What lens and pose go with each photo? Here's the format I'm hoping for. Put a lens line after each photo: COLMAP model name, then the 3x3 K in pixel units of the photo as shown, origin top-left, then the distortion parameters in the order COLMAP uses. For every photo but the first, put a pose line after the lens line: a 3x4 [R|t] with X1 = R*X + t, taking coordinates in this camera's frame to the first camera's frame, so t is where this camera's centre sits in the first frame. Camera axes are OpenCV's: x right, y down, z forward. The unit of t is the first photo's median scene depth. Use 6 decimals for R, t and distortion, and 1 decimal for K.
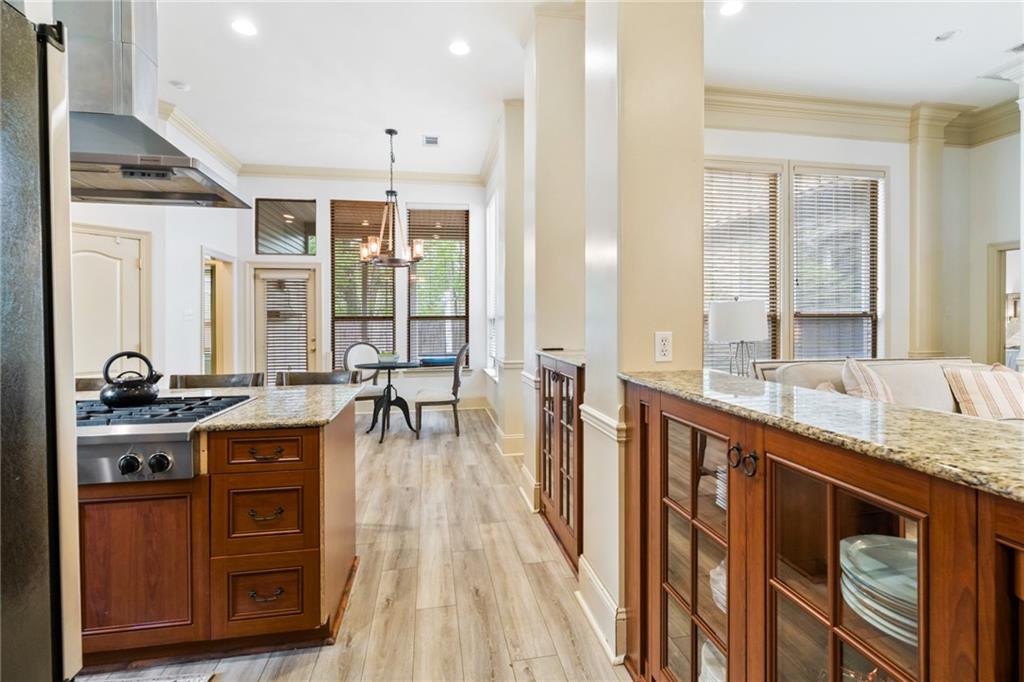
lens RADIAL K [[466.6, 0, 502.9], [0, 466.6, 316.2], [0, 0, 1]] dist [-0.005106, 0.000757]
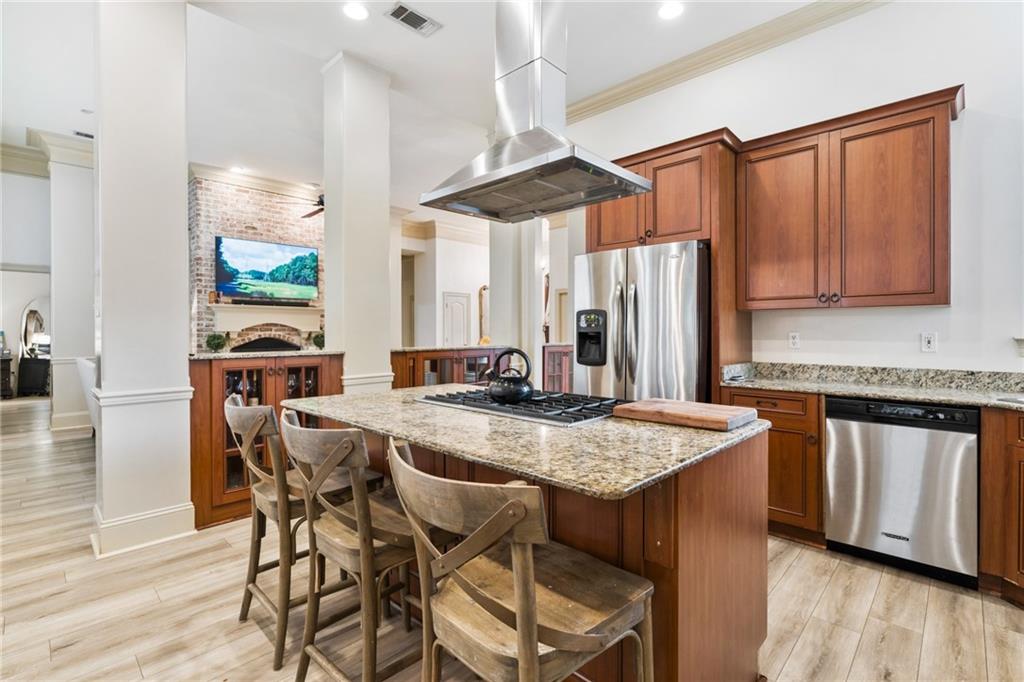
lens RADIAL K [[466.6, 0, 510.0], [0, 466.6, 335.1], [0, 0, 1]] dist [-0.005106, 0.000757]
pose [[-0.593101, -0.002111, 0.805125, -0.602166], [-0.004210, 0.999991, -0.000480, 0.016485], [-0.805117, -0.003675, -0.593104, 0.604039]]
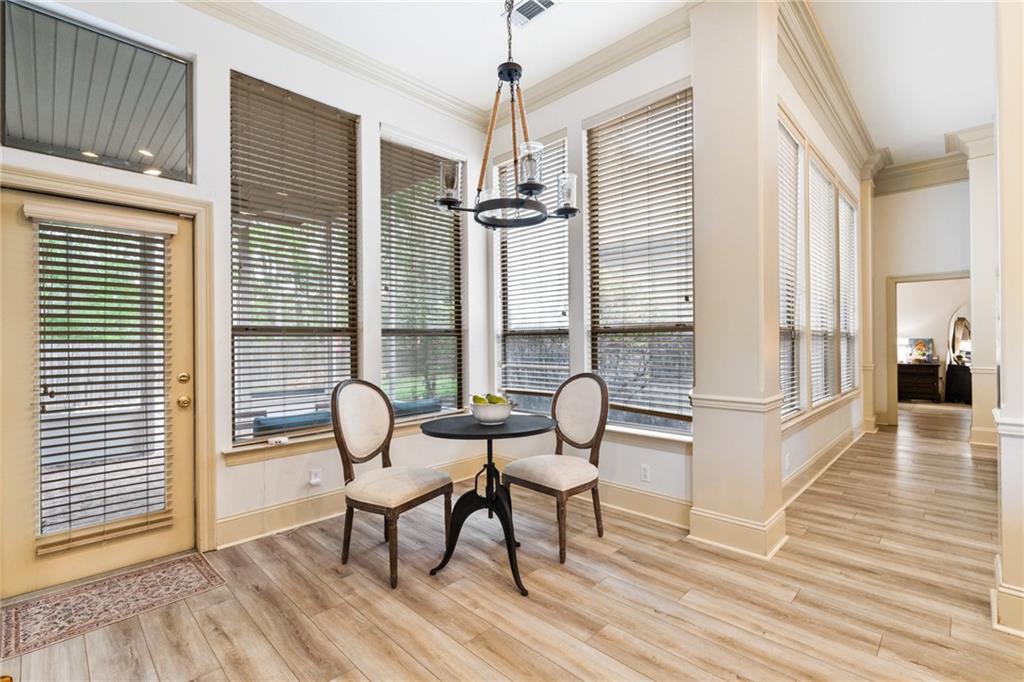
lens RADIAL K [[466.6, 0, 506.2], [0, 466.6, 336.8], [0, 0, 1]] dist [-0.005106, 0.000757]
pose [[0.812642, 0.004747, 0.582744, -0.511793], [-0.004428, 0.999988, -0.001972, 0.013070], [-0.582747, -0.000978, 0.812653, 0.585611]]
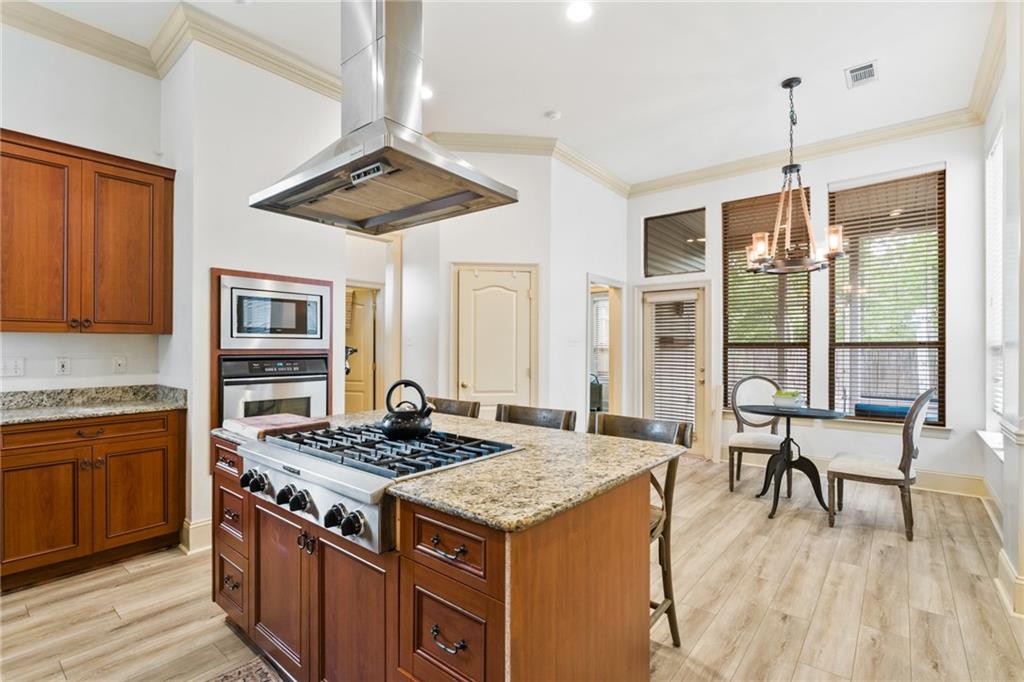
lens RADIAL K [[466.6, 0, 517.8], [0, 466.6, 344.3], [0, 0, 1]] dist [-0.005106, 0.000757]
pose [[0.662713, 0.004385, -0.748861, 0.016721], [-0.001285, 0.999988, 0.004718, -0.000017], [0.748873, -0.002164, 0.662710, 0.211638]]
